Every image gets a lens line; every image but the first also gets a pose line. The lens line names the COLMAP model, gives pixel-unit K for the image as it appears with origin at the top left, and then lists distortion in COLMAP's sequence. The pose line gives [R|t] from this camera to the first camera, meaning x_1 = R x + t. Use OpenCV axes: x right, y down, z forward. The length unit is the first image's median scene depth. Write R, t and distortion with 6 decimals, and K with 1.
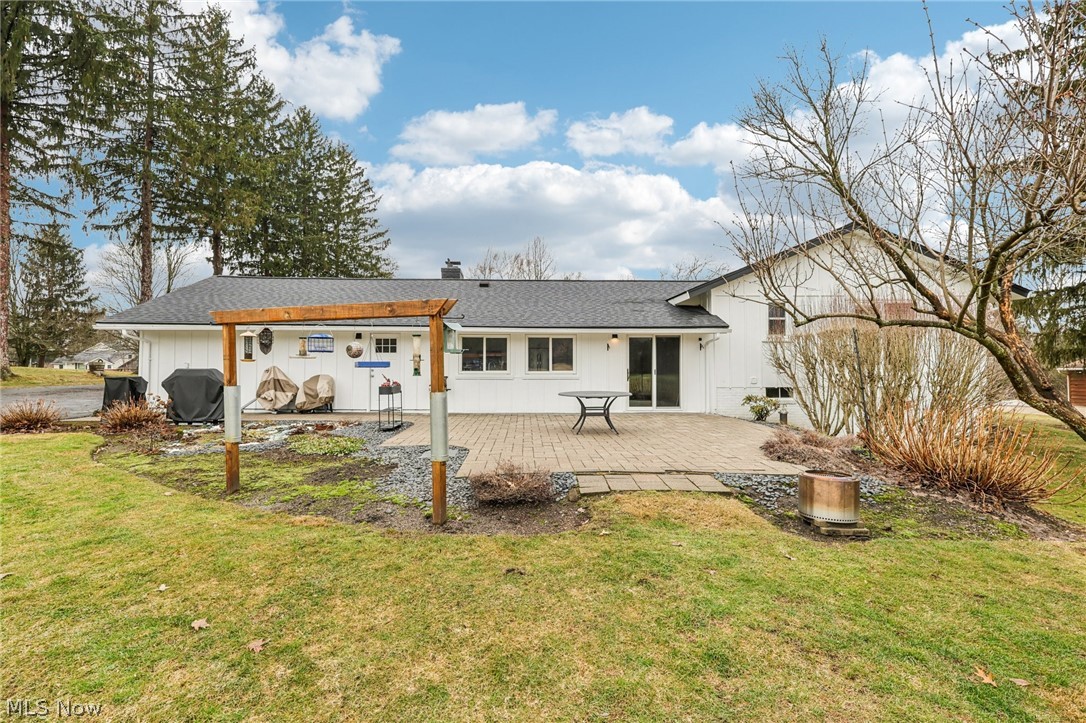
lens RADIAL K [[495.8, 0, 540.3], [0, 495.8, 363.7], [0, 0, 1]] dist [-0.003448, -0.000281]
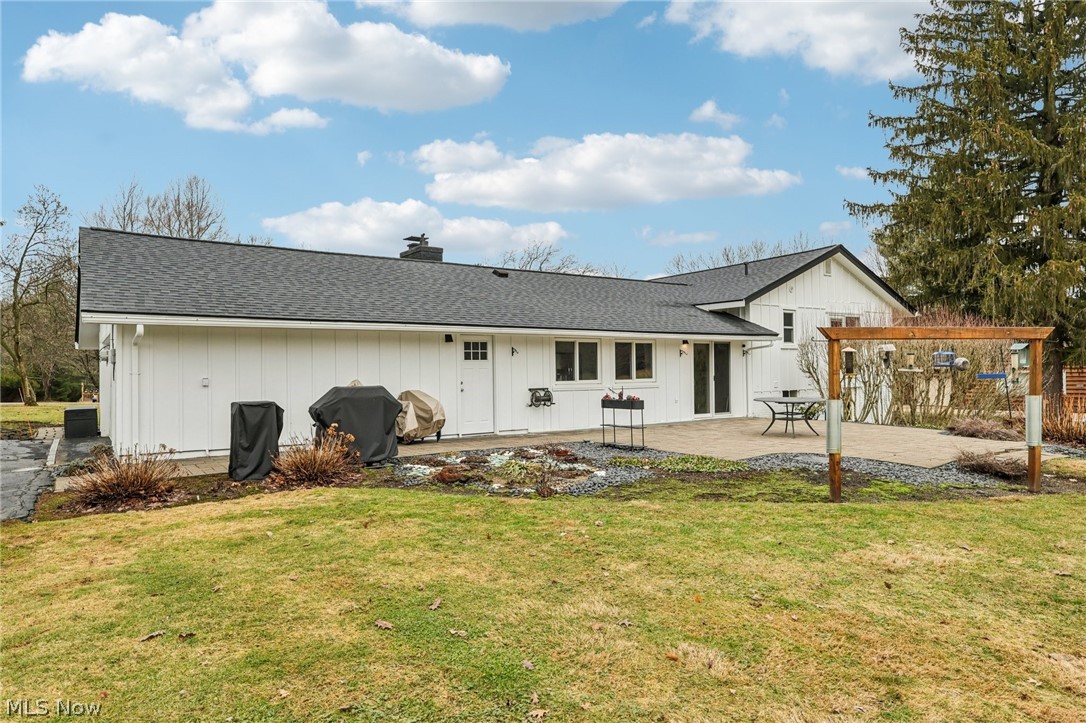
lens RADIAL K [[671.9, 0, 544.8], [0, 671.9, 365.3], [0, 0, 1]] dist [0.002425, -0.000130]
pose [[0.827814, -0.008772, 0.560934, -0.811295], [0.010591, 0.999944, 0.000007, -0.012796], [-0.560903, 0.005935, 0.827860, 0.069068]]
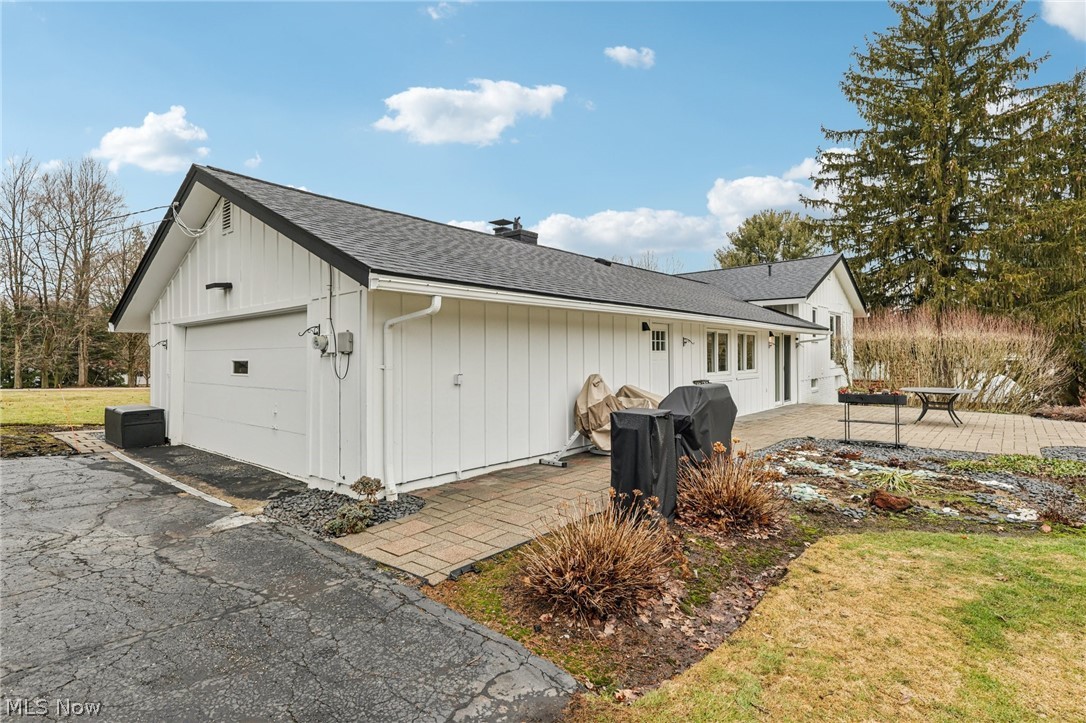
lens RADIAL K [[550.7, 0, 542.9], [0, 550.7, 351.1], [0, 0, 1]] dist [0.002449, 0.000257]
pose [[0.662760, 0.000576, 0.748832, -1.018487], [0.002883, 0.999990, -0.003321, -0.019191], [-0.748826, 0.004361, 0.662752, 0.596110]]
